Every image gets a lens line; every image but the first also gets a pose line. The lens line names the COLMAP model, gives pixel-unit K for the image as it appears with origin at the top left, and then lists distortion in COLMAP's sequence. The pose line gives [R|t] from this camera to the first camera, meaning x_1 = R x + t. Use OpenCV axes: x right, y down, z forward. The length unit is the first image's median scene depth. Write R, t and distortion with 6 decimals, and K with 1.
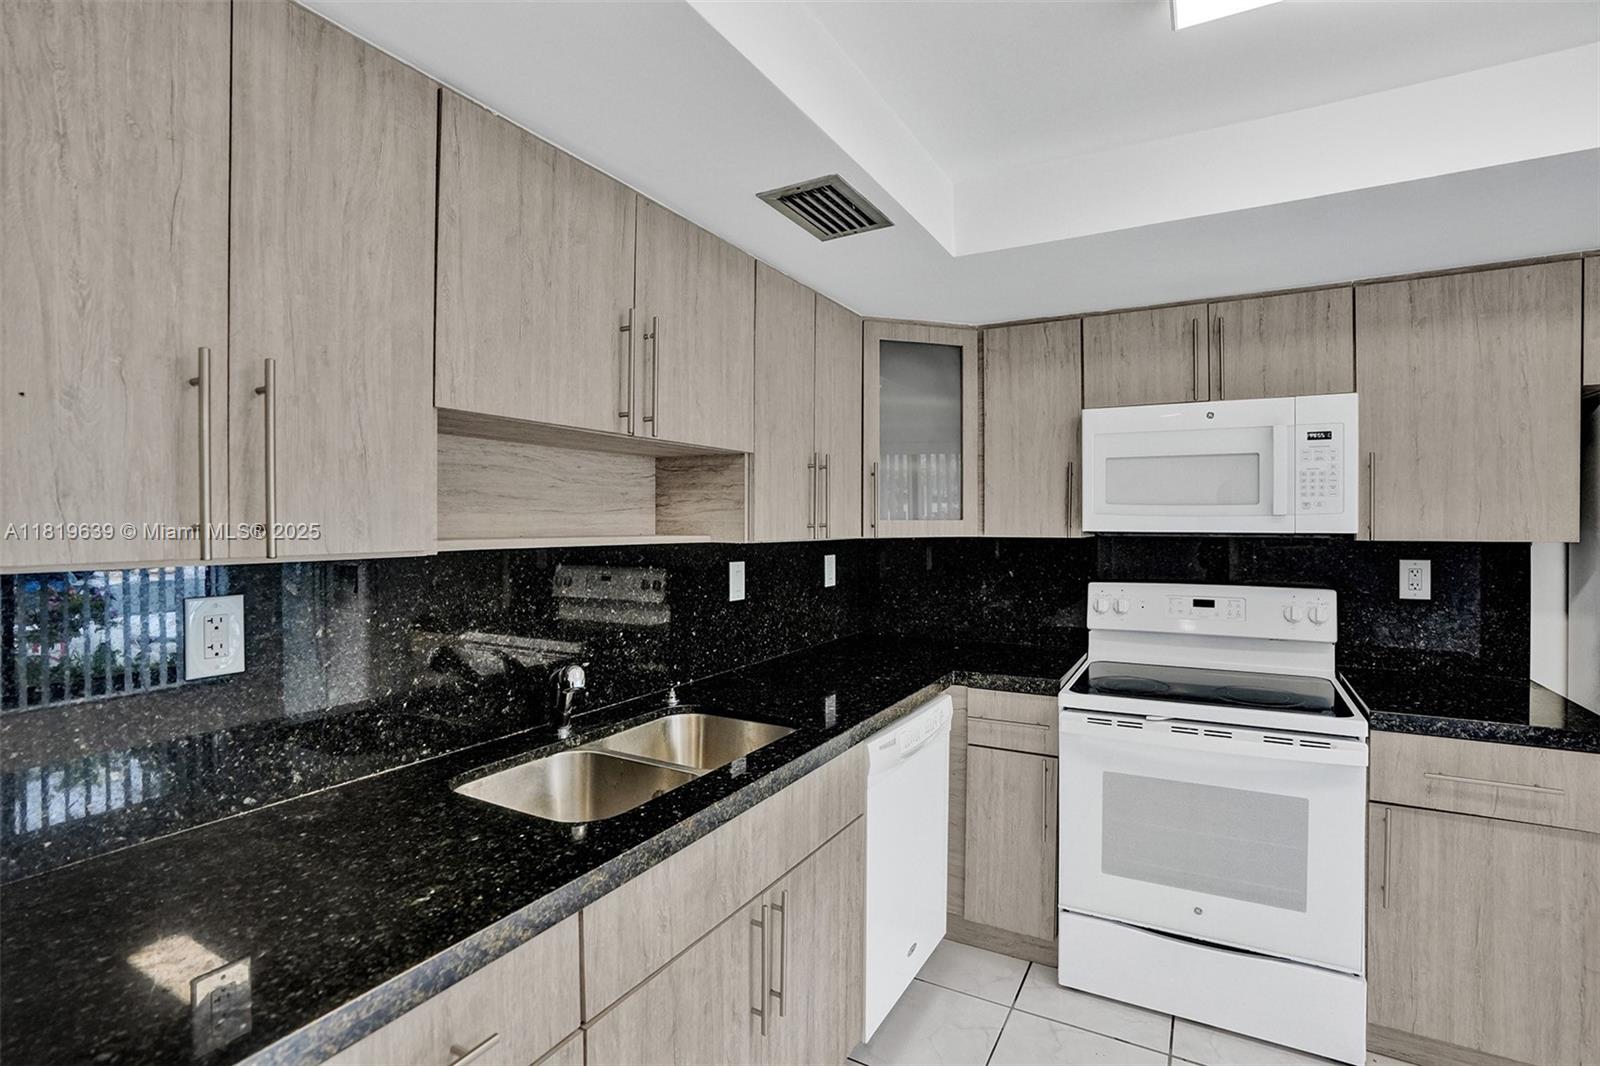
lens RADIAL K [[750.4, 0, 804.8], [0, 750.4, 524.9], [0, 0, 1]] dist [-0.071383, 0.029254]
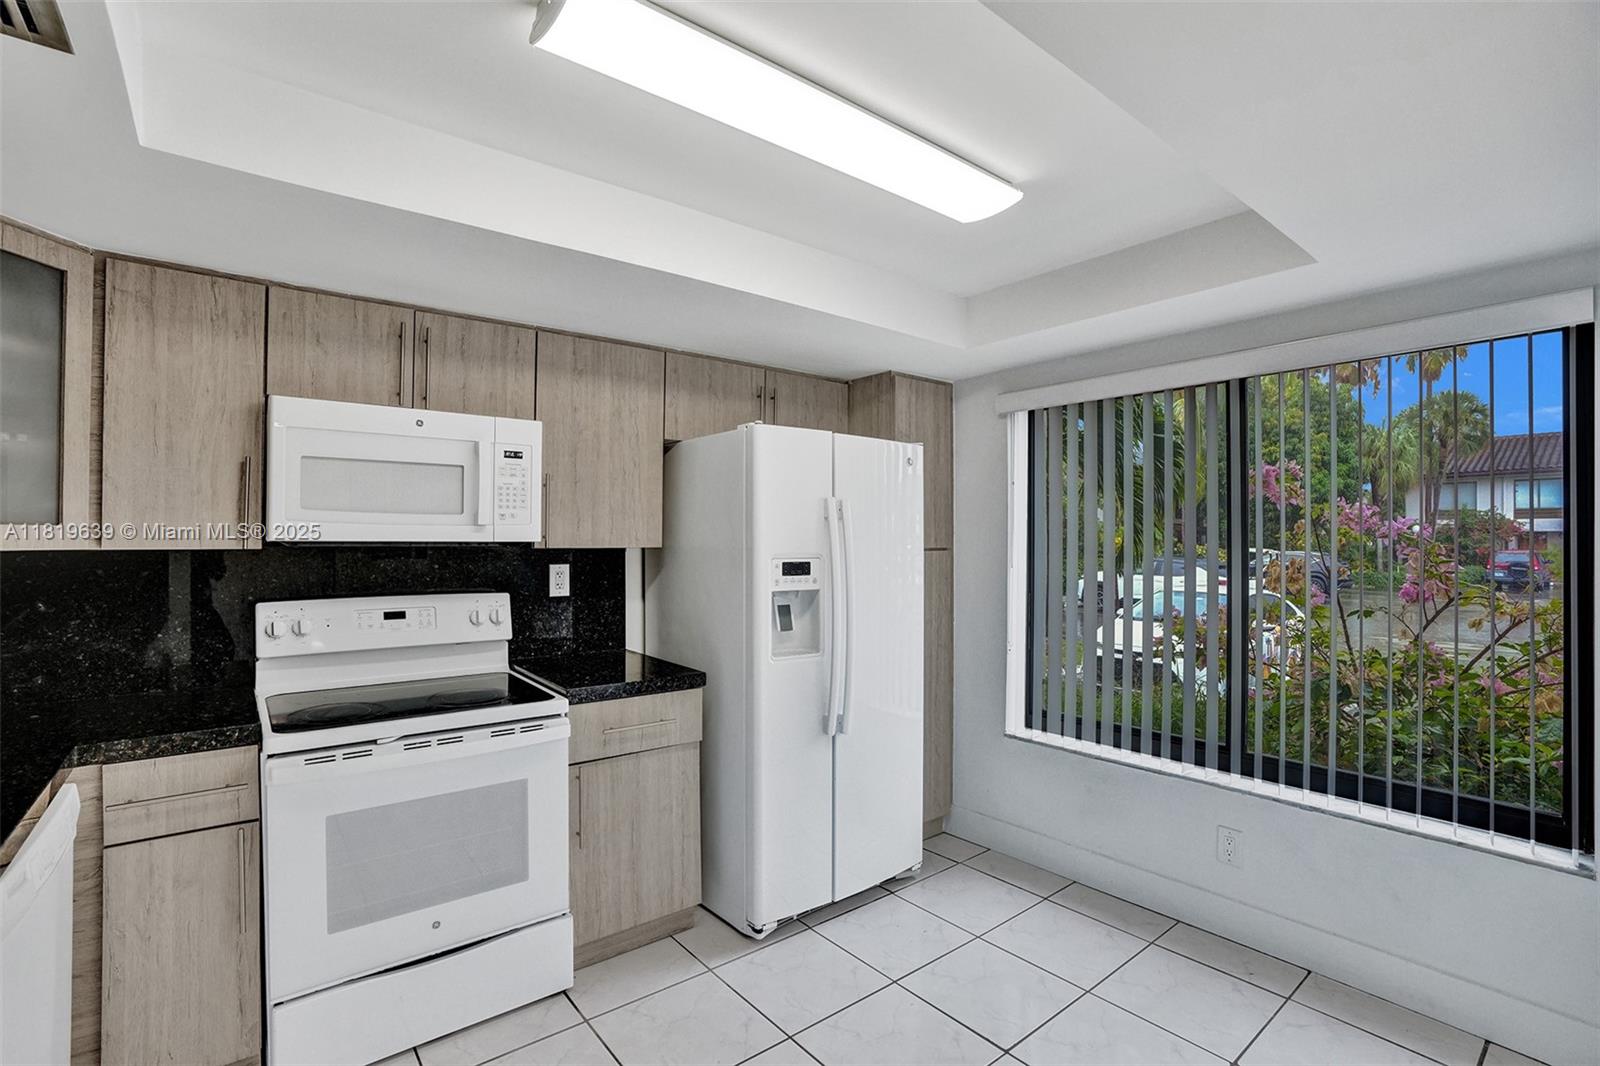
lens RADIAL K [[742.2, 0, 805.4], [0, 742.2, 536.2], [0, 0, 1]] dist [-0.071876, 0.026459]
pose [[0.368315, 0.006798, 0.929676, -0.171300], [0.003063, 0.999959, -0.008526, 0.013505], [-0.929696, 0.005988, 0.368279, 0.162273]]
